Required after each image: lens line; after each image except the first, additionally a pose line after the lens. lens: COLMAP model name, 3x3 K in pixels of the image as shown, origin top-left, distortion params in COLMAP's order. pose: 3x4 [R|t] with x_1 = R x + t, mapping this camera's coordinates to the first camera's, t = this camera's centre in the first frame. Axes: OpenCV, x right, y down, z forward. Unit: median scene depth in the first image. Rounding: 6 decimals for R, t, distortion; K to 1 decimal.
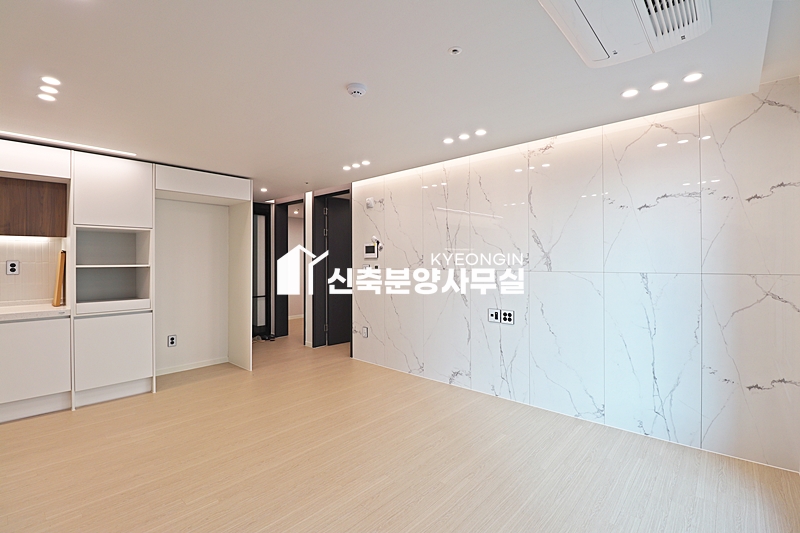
lens RADIAL K [[370.0, 0, 392.9], [0, 370.0, 260.7], [0, 0, 1]] dist [-0.022252, -0.000351]
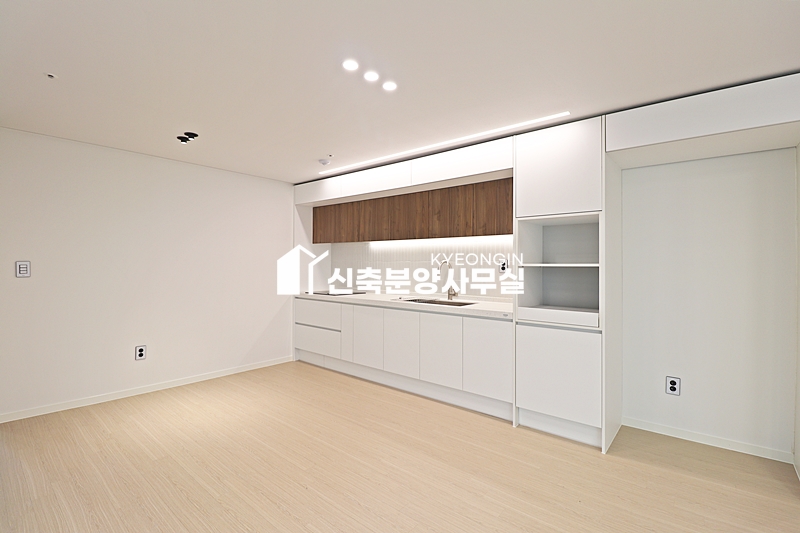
lens RADIAL K [[370.0, 0, 392.9], [0, 370.0, 260.7], [0, 0, 1]] dist [-0.022252, -0.000351]
pose [[0.039080, -0.012365, -0.999160, 0.011152], [-0.006047, 0.999902, -0.012610, 0.017750], [0.999218, 0.006535, 0.039002, 0.640503]]
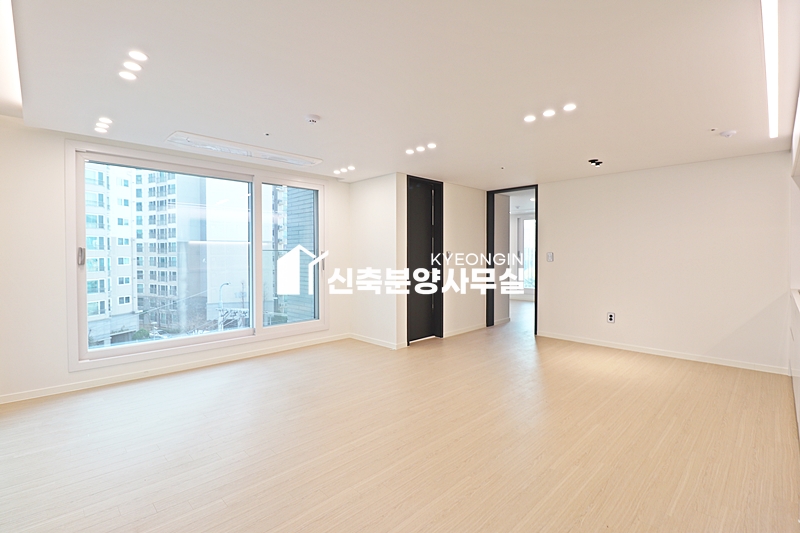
lens RADIAL K [[370.0, 0, 392.9], [0, 370.0, 260.7], [0, 0, 1]] dist [-0.022252, -0.000351]
pose [[-0.998155, 0.002623, 0.060666, -0.298926], [0.003798, 0.999807, 0.019267, 0.014949], [-0.060604, 0.019462, -0.997972, 1.476263]]
